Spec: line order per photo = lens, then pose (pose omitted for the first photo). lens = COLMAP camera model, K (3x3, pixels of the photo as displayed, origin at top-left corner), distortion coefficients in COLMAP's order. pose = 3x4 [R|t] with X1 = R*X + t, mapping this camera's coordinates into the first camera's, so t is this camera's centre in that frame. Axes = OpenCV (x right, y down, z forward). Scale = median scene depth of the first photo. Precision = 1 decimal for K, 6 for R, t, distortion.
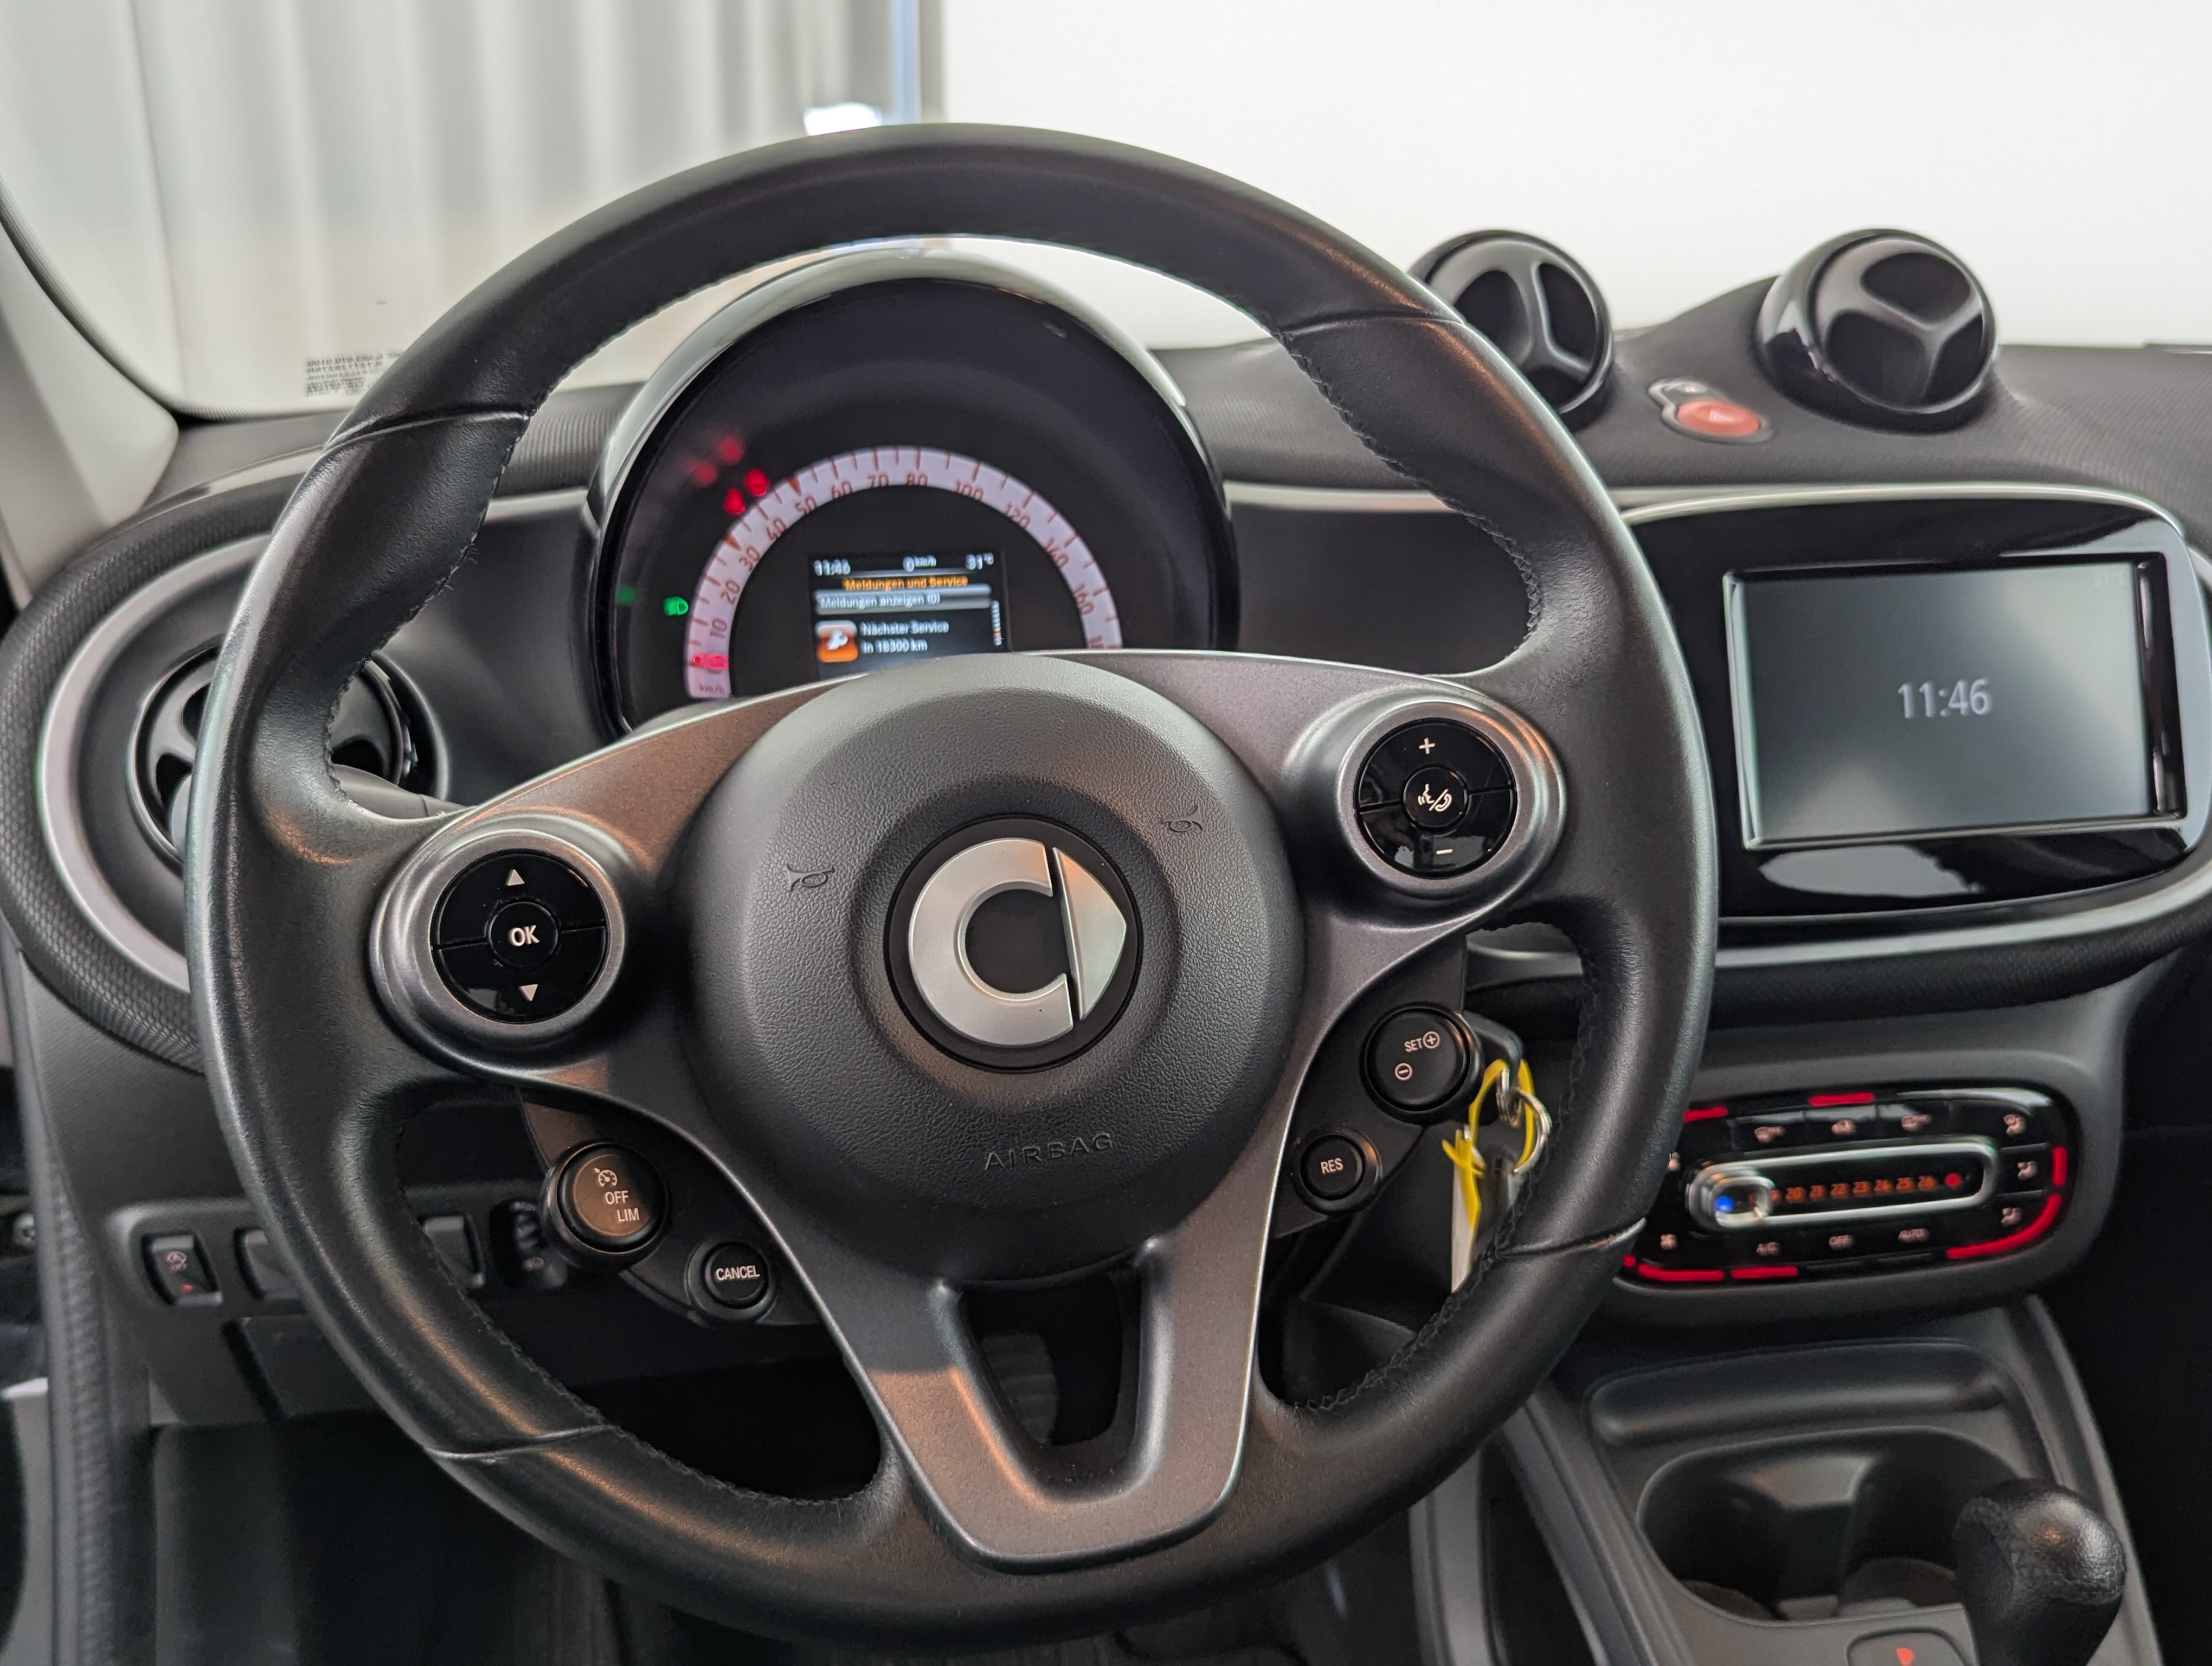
lens RADIAL K [[2095.9, 0, 1090.2], [0, 2095.9, 847.2], [0, 0, 1]] dist [0.041999, 0.000000]
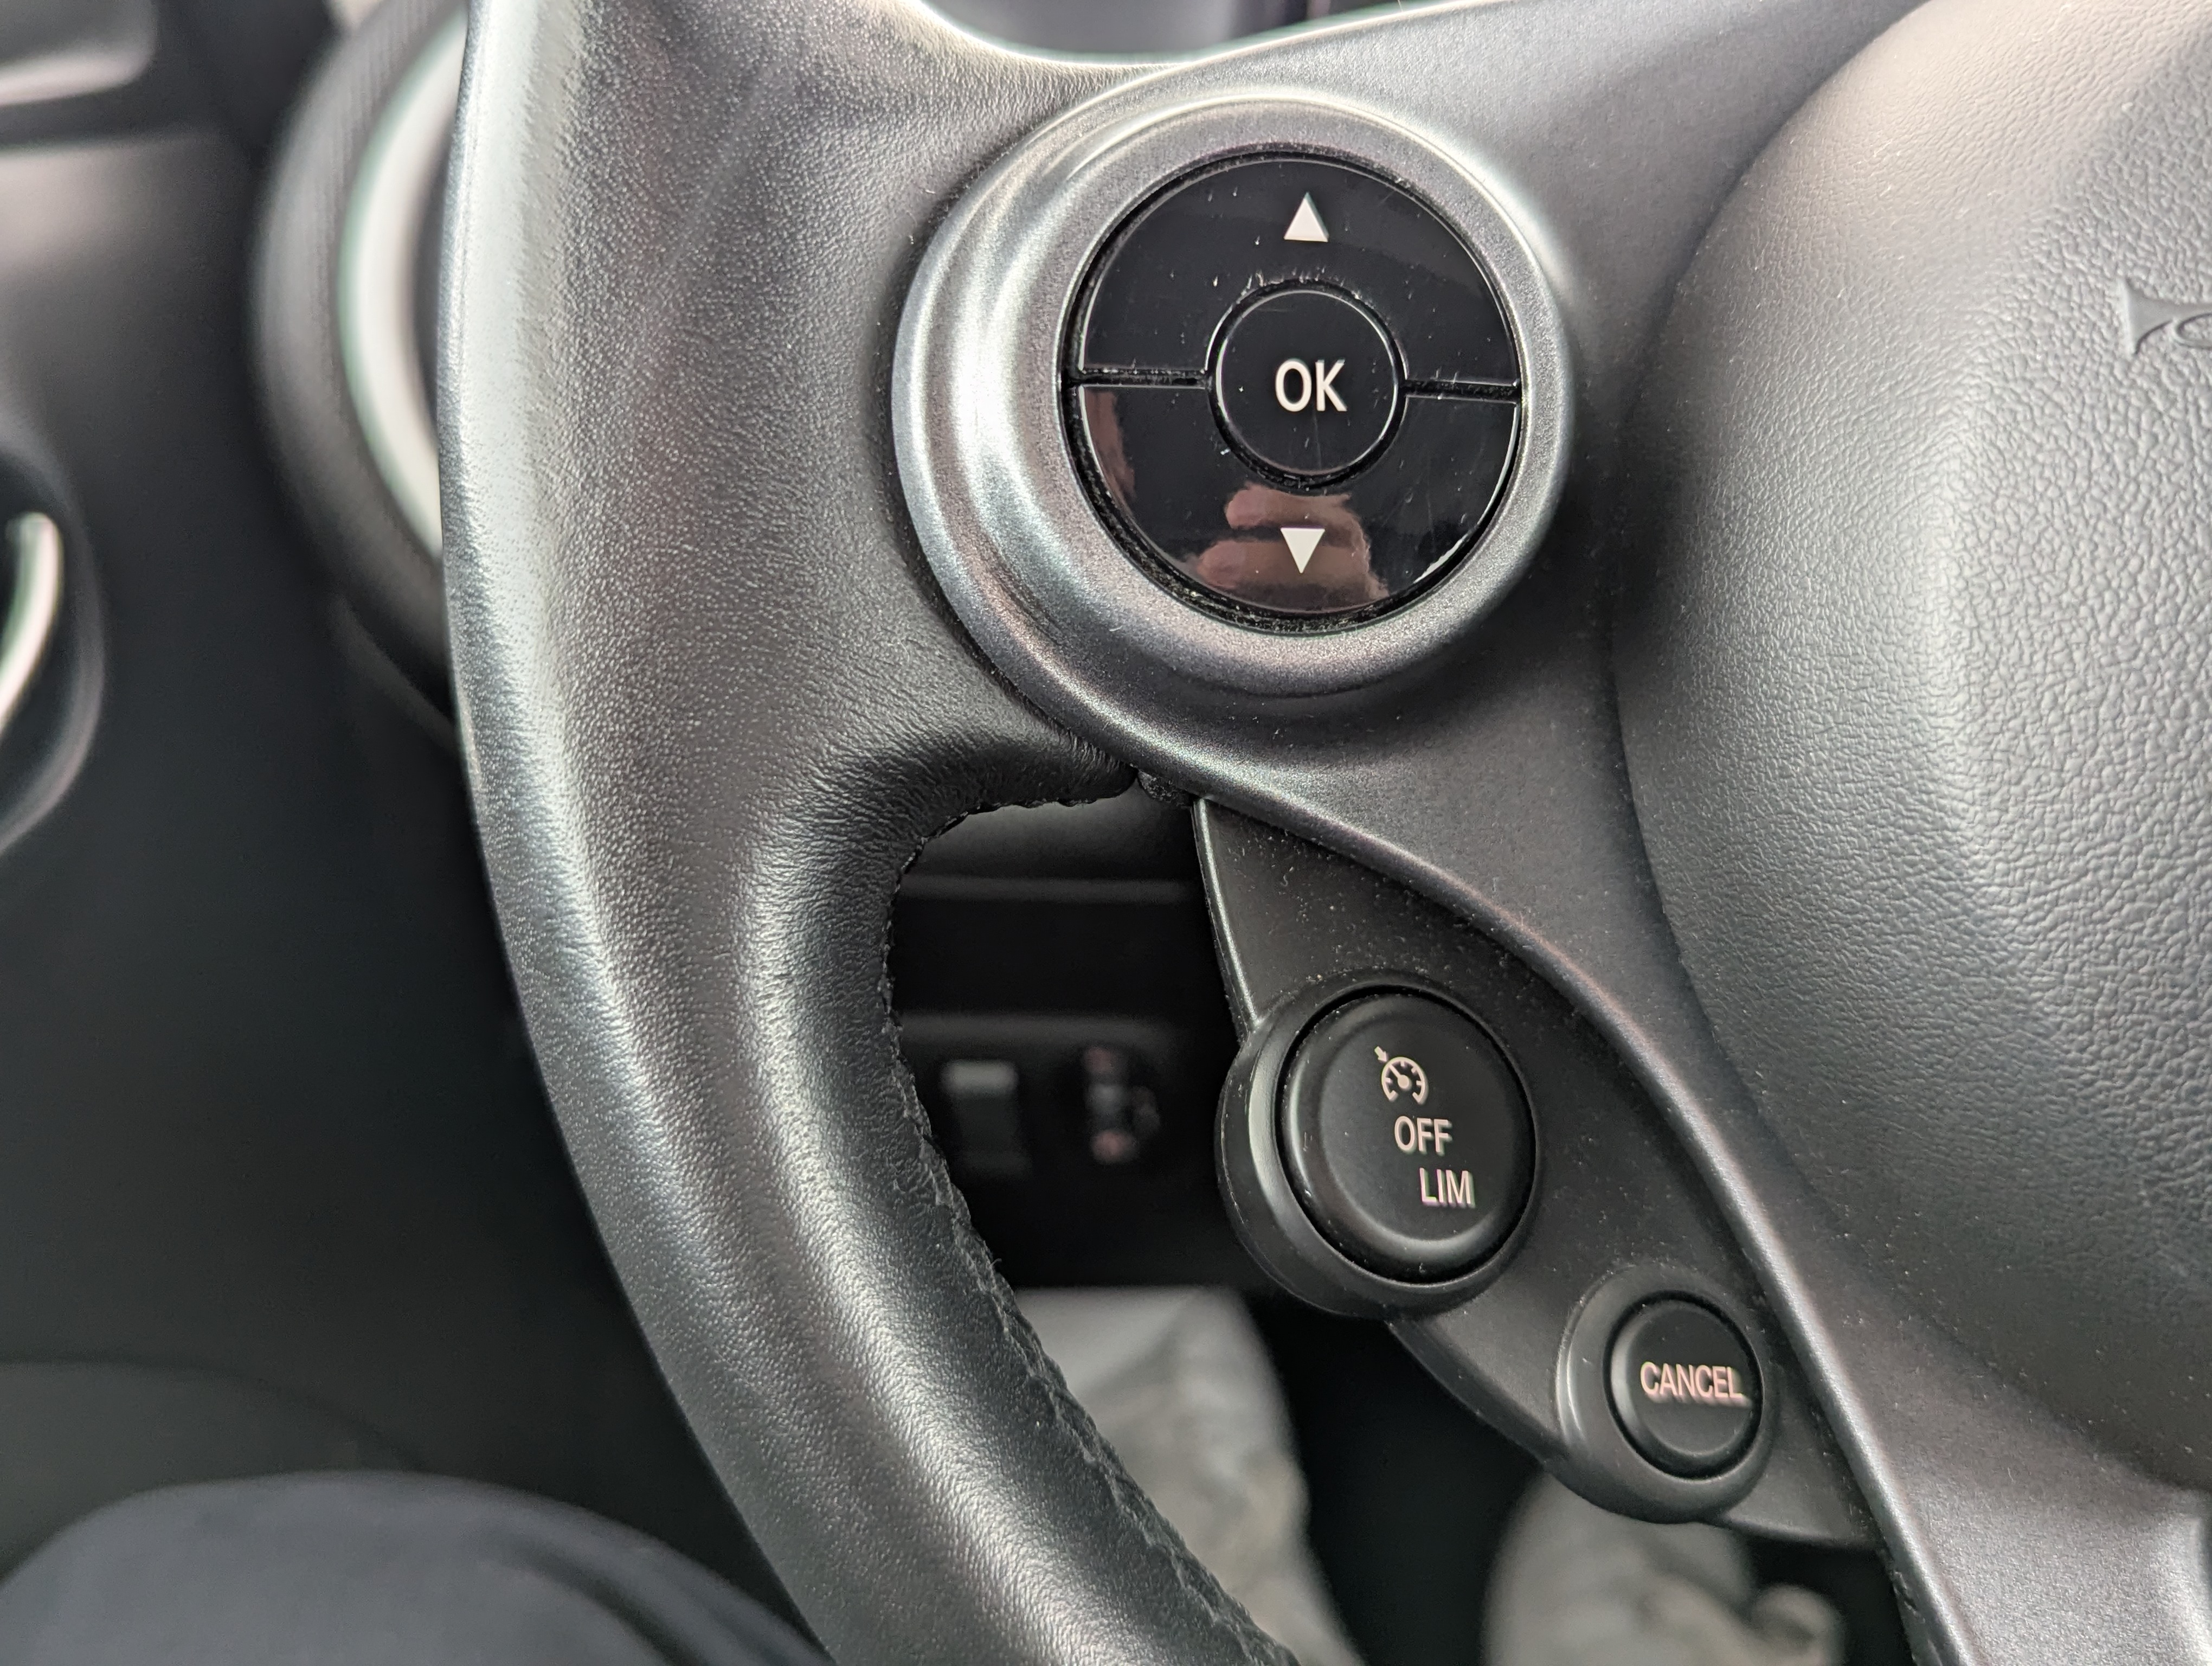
lens RADIAL K [[2095.9, 0, 1108.2], [0, 2095.9, 831.9], [0, 0, 1]] dist [0.041999, 0.000000]
pose [[0.957115, 0.177711, -0.228800, -0.195968], [-0.147854, 0.978800, 0.141738, 0.066271], [0.249138, -0.101831, 0.963100, 0.608101]]
